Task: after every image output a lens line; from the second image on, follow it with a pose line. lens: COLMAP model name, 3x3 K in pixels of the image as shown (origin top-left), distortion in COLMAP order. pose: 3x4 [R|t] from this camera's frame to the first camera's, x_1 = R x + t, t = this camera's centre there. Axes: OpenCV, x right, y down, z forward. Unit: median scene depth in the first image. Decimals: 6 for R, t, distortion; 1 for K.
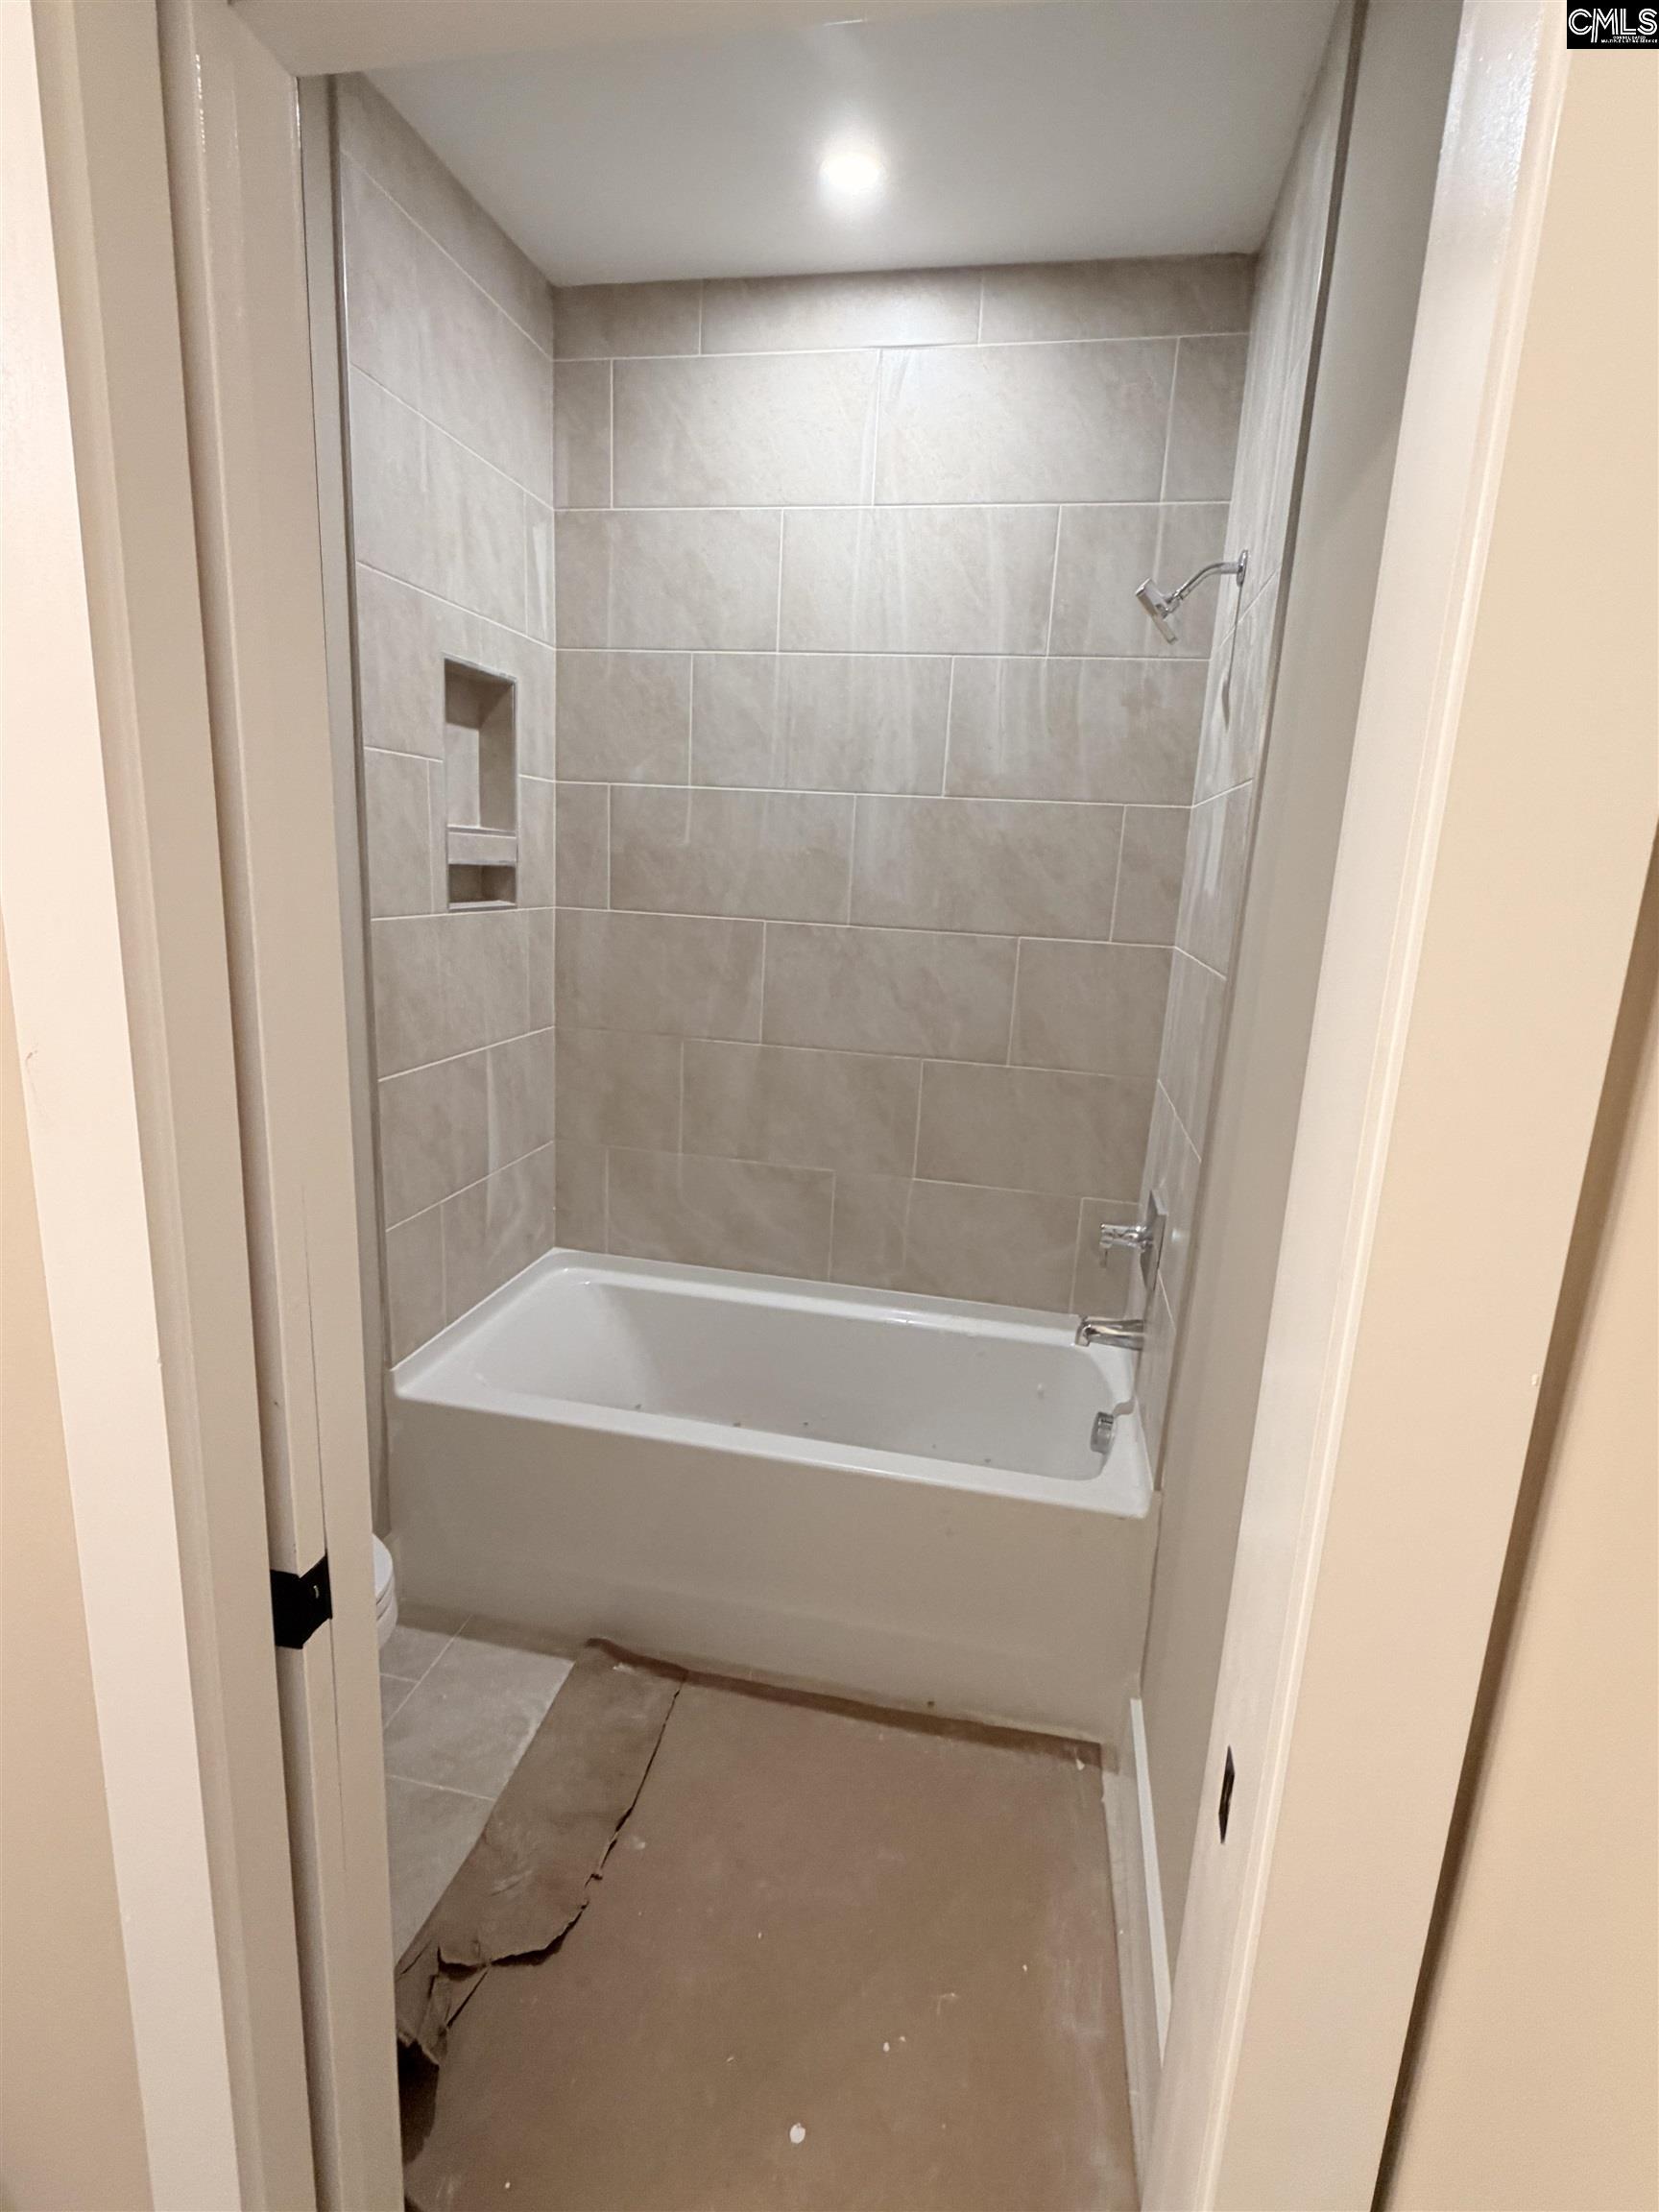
lens RADIAL K [[1077.3, 0, 831.4], [0, 1077.3, 1107.9], [0, 0, 1]] dist [-0.000778, -0.000311]
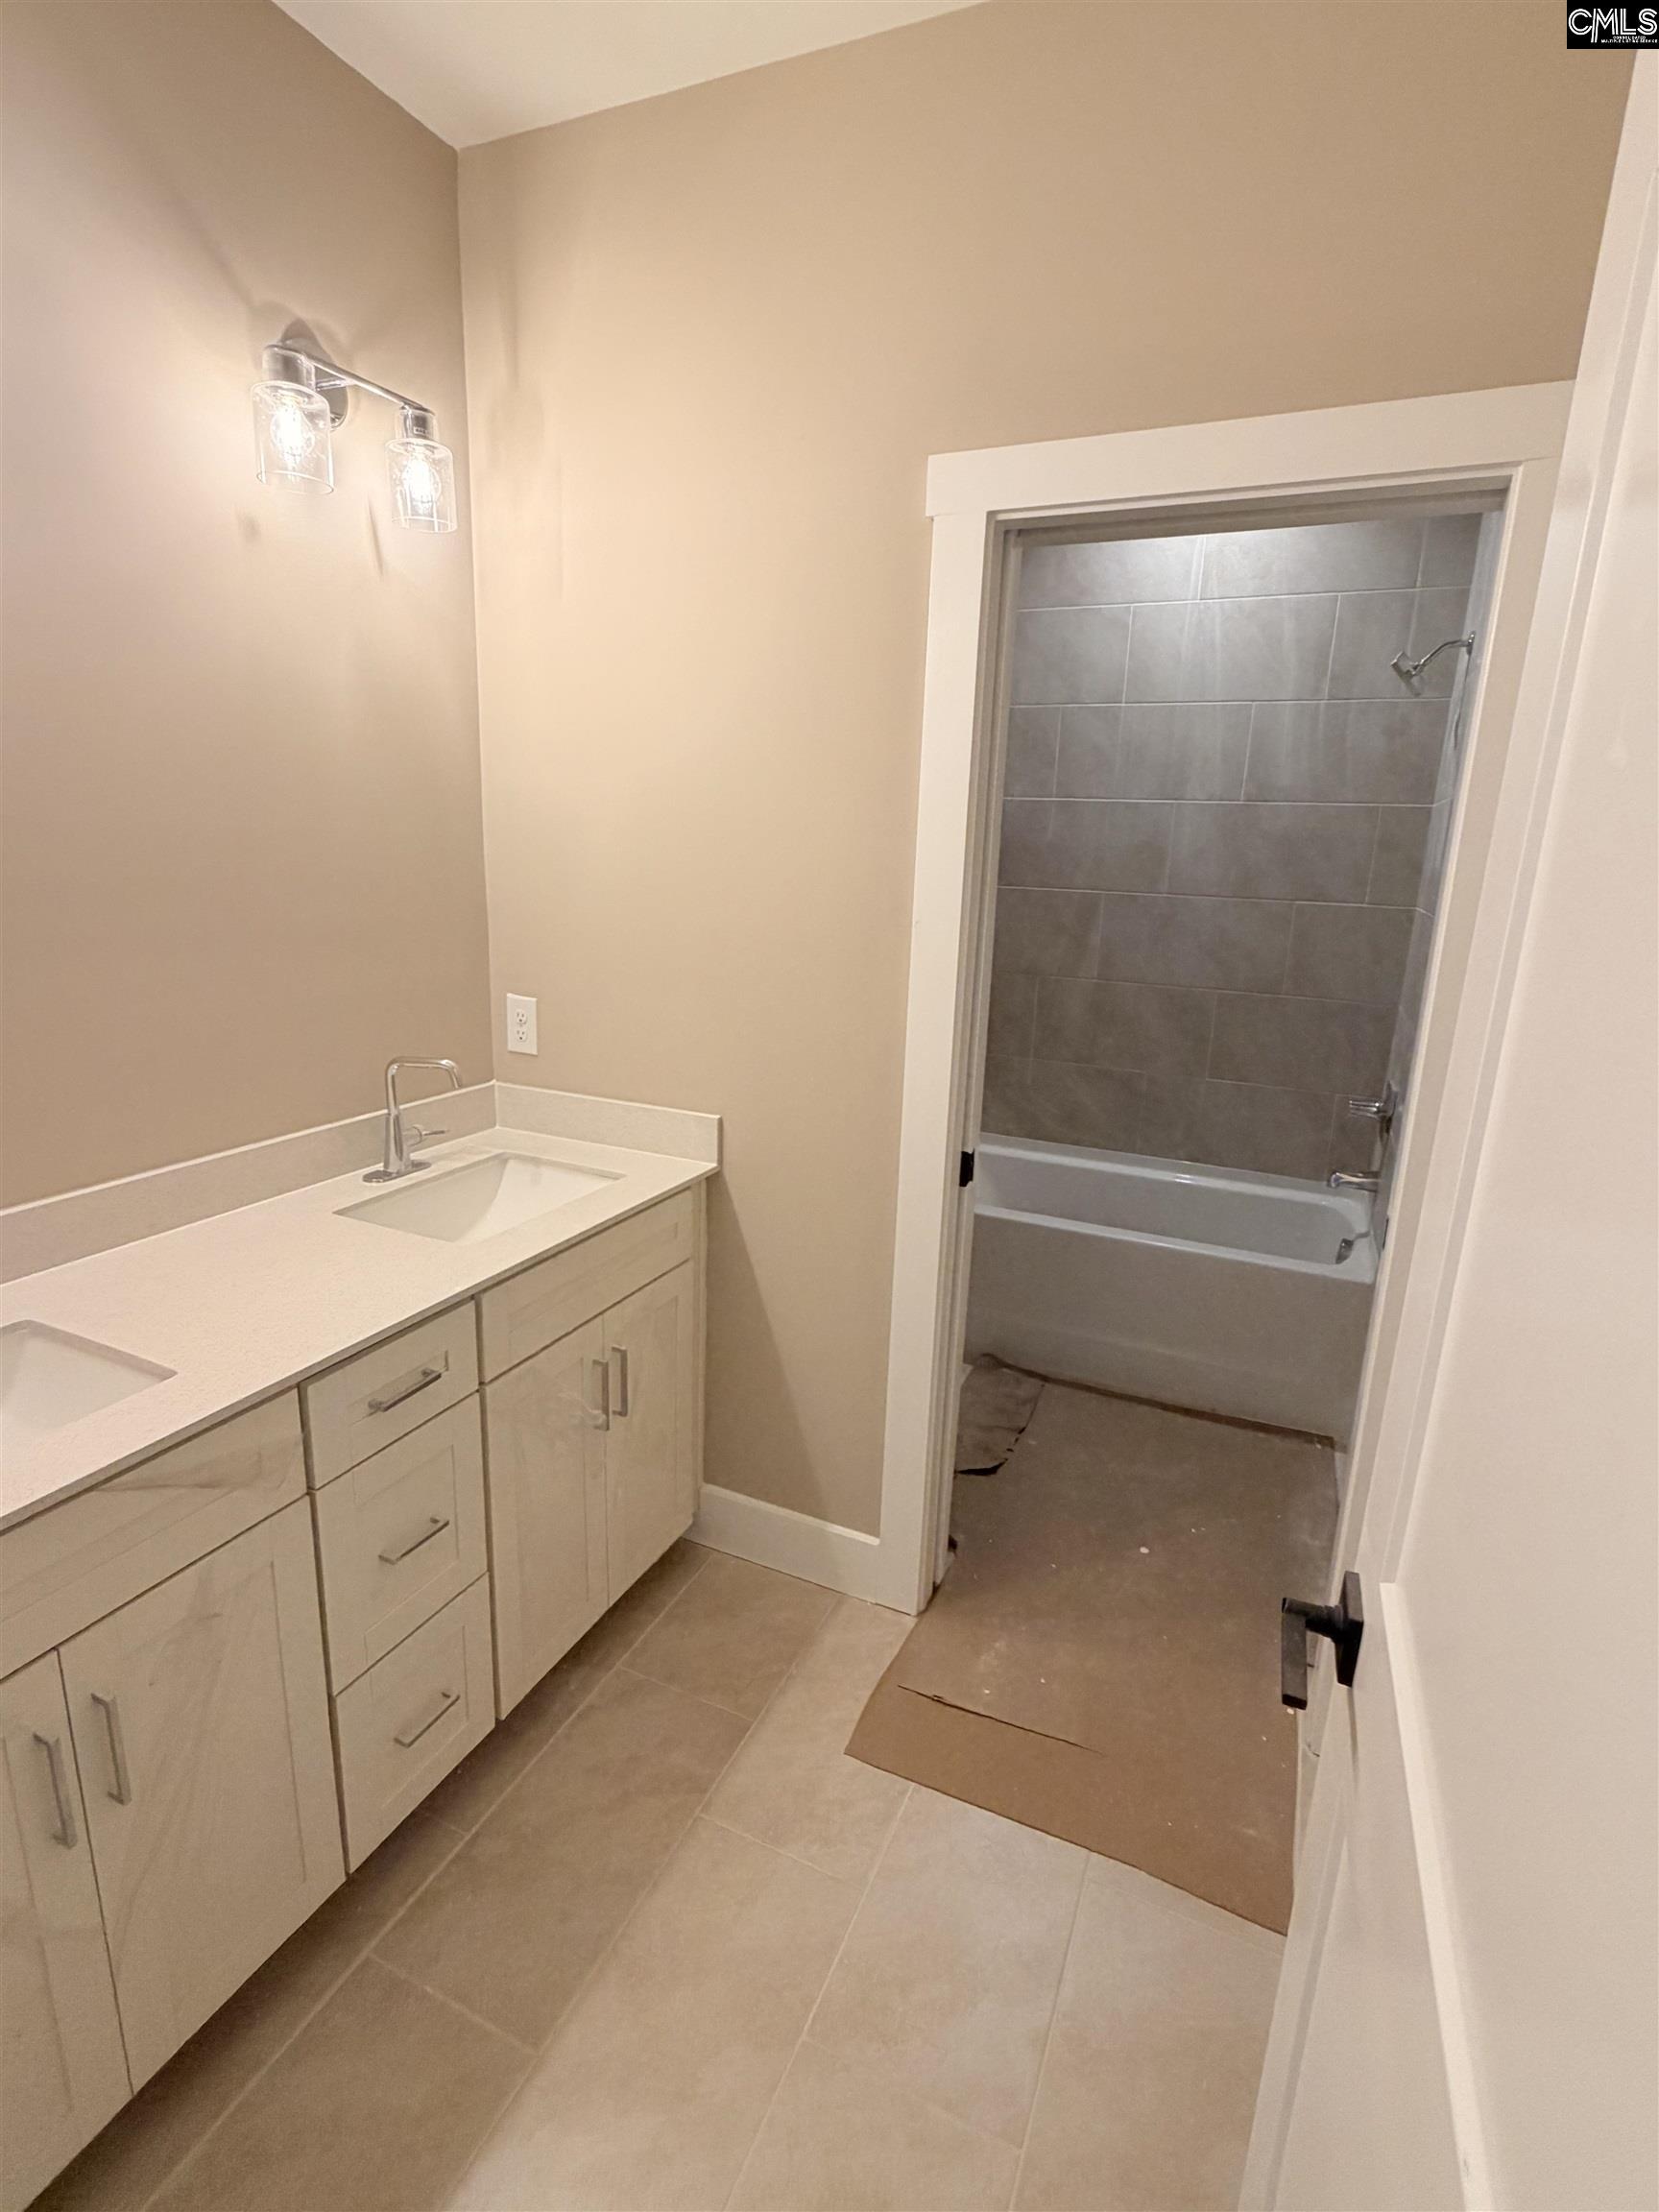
lens RADIAL K [[1077.3, 0, 829.7], [0, 1077.3, 1108.1], [0, 0, 1]] dist [-0.000778, -0.000311]
pose [[0.975067, 0.036105, -0.218954, -0.102702], [-0.033932, 0.999331, 0.013677, 0.113793], [0.219302, -0.005906, 0.975639, -0.513422]]
